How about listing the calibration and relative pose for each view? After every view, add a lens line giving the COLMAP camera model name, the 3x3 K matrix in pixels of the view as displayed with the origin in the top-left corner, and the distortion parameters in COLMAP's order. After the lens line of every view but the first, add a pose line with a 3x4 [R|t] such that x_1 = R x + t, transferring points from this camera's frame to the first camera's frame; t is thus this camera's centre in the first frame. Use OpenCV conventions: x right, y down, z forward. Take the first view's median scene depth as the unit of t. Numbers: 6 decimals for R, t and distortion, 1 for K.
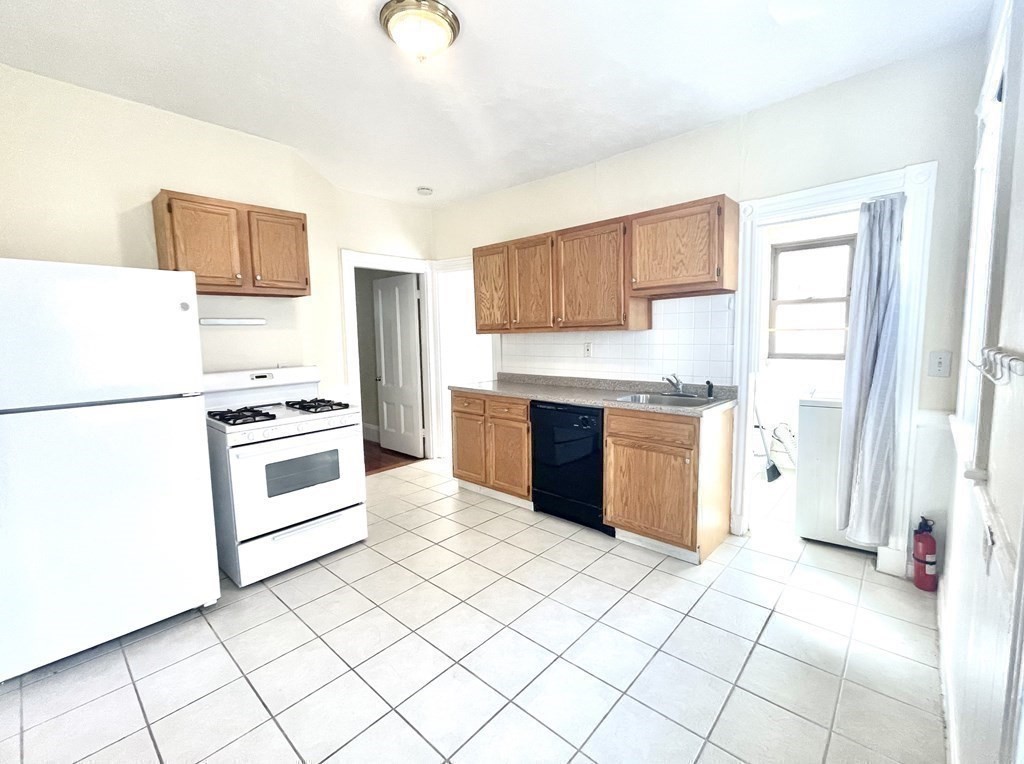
lens RADIAL K [[450.2, 0, 511.6], [0, 450.2, 378.8], [0, 0, 1]] dist [-0.000278, -0.000407]
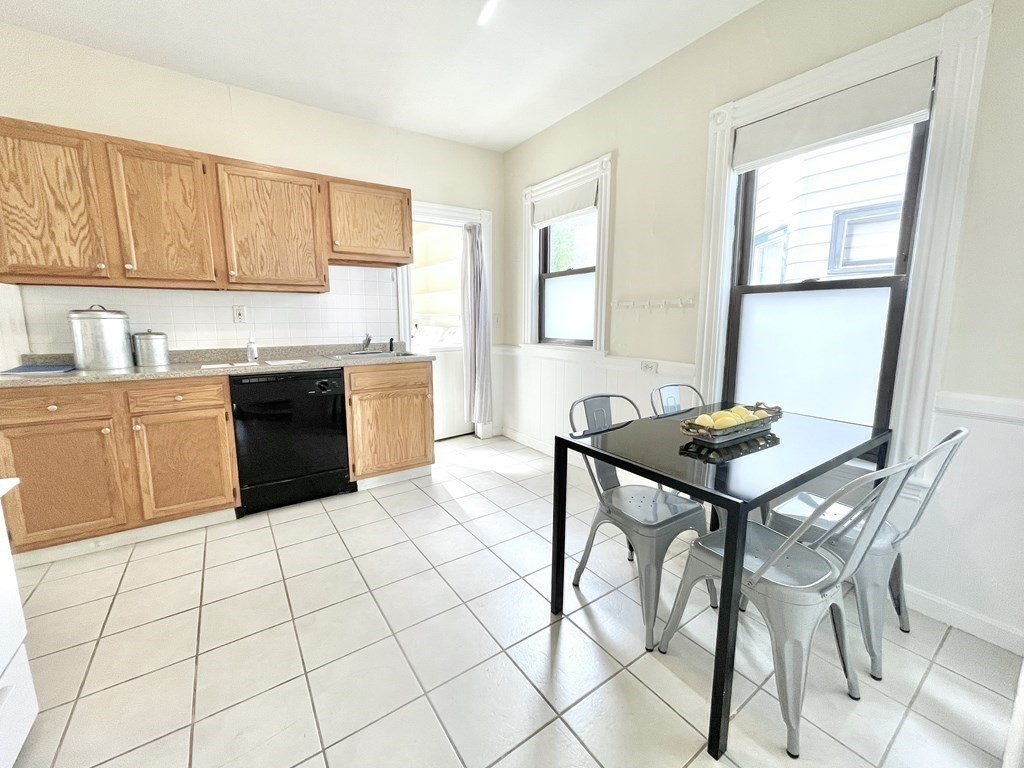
lens RADIAL K [[416.3, 0, 513.7], [0, 416.3, 381.1], [0, 0, 1]] dist [0.000952, 0.000673]
pose [[0.208285, -0.128082, 0.969645, -0.574259], [0.093095, 0.989484, 0.110705, 0.024423], [-0.973628, 0.067211, 0.218019, 0.398196]]
